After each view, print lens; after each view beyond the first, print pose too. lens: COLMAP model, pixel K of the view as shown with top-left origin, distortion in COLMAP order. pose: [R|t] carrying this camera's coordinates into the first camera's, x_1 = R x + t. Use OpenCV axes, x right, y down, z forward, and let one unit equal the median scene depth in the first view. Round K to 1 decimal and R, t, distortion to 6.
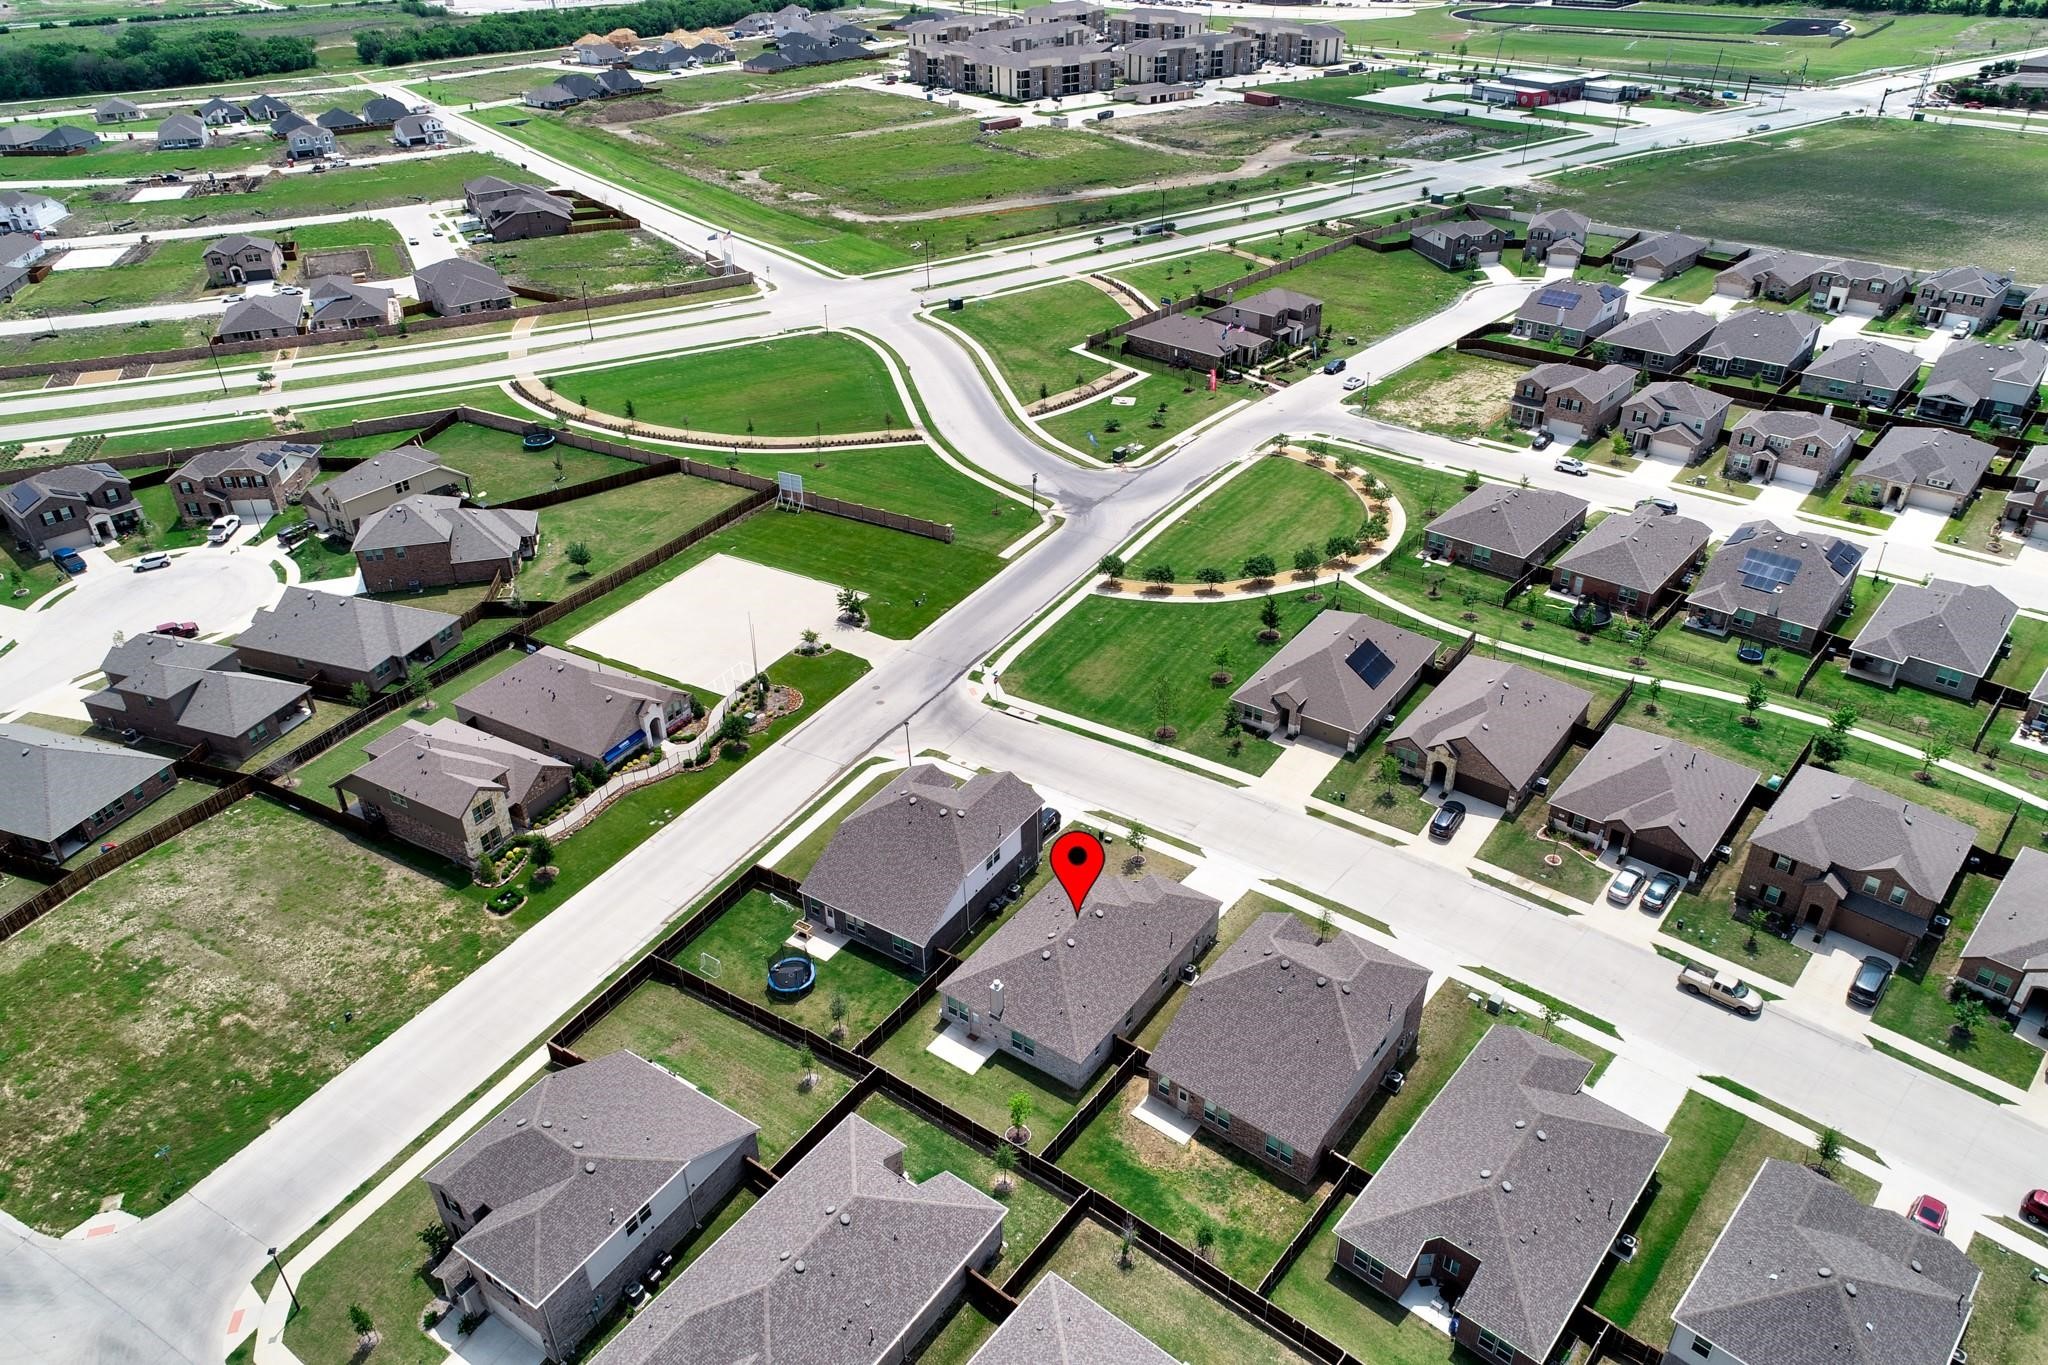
lens RADIAL K [[1376.0, 0, 1024.0], [0, 1376.0, 682.5], [0, 0, 1]] dist [0.006256, 0.002445]
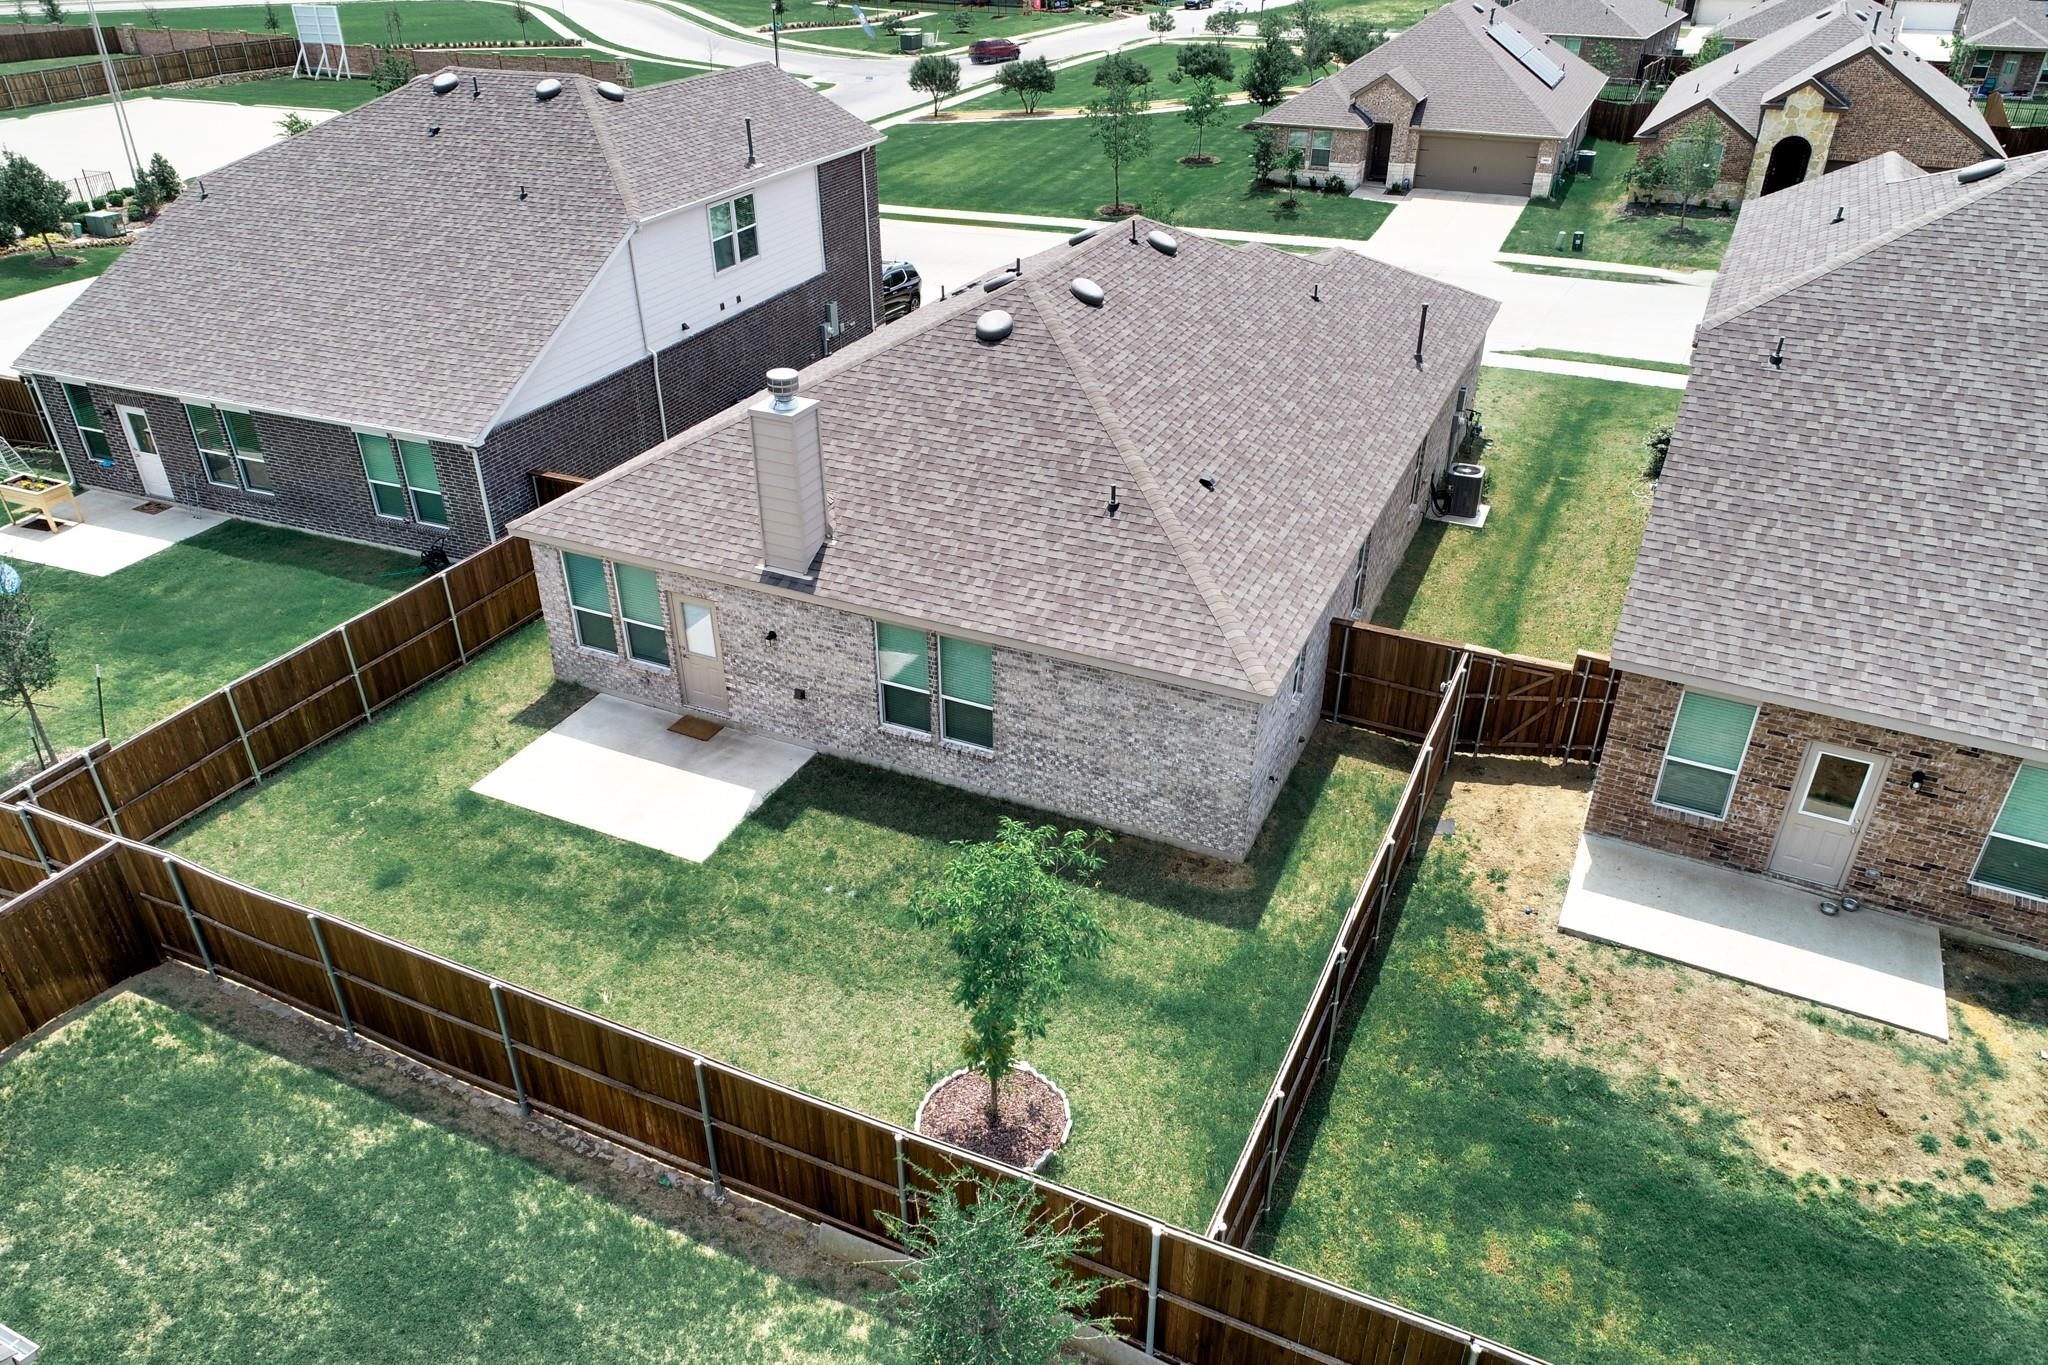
lens RADIAL K [[1376.0, 0, 1024.0], [0, 1376.0, 682.5], [0, 0, 1]] dist [0.006256, 0.002445]
pose [[0.981409, -0.085116, 0.172025, -0.018348], [0.088297, 0.996034, -0.010911, 0.208221], [-0.170414, 0.025897, 0.985032, 0.623764]]
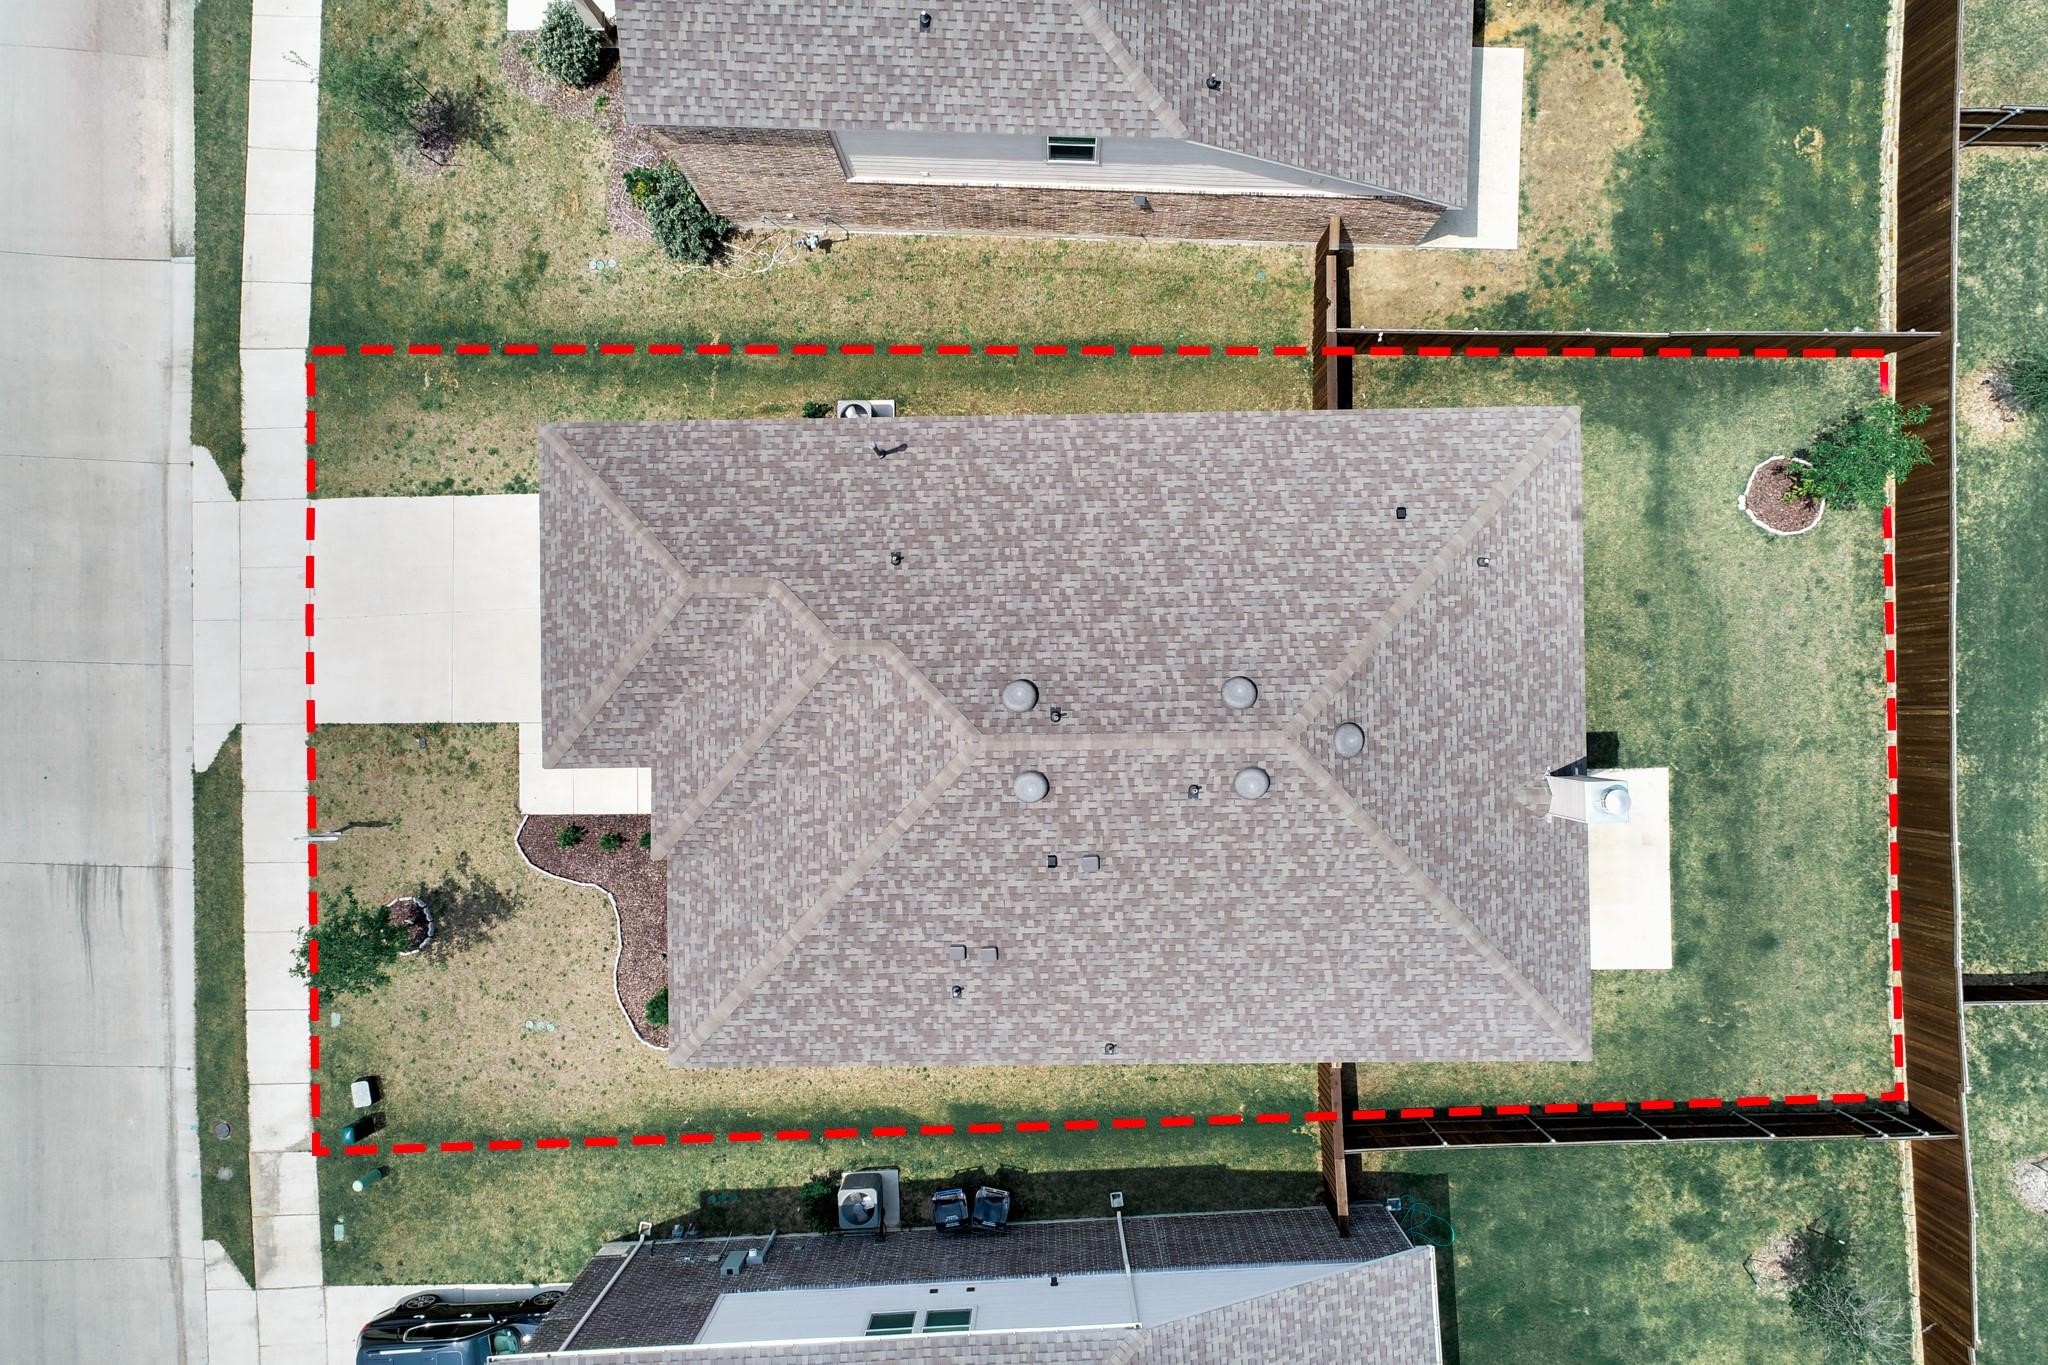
lens RADIAL K [[1392.9, 0, 1024.0], [0, 1392.9, 682.5], [0, 0, 1]] dist [0.003798, 0.002944]
pose [[-0.591821, -0.805072, 0.040097, 0.039103], [0.443783, -0.283898, 0.849976, -0.027146], [-0.672908, 0.520828, 0.525294, 0.725668]]
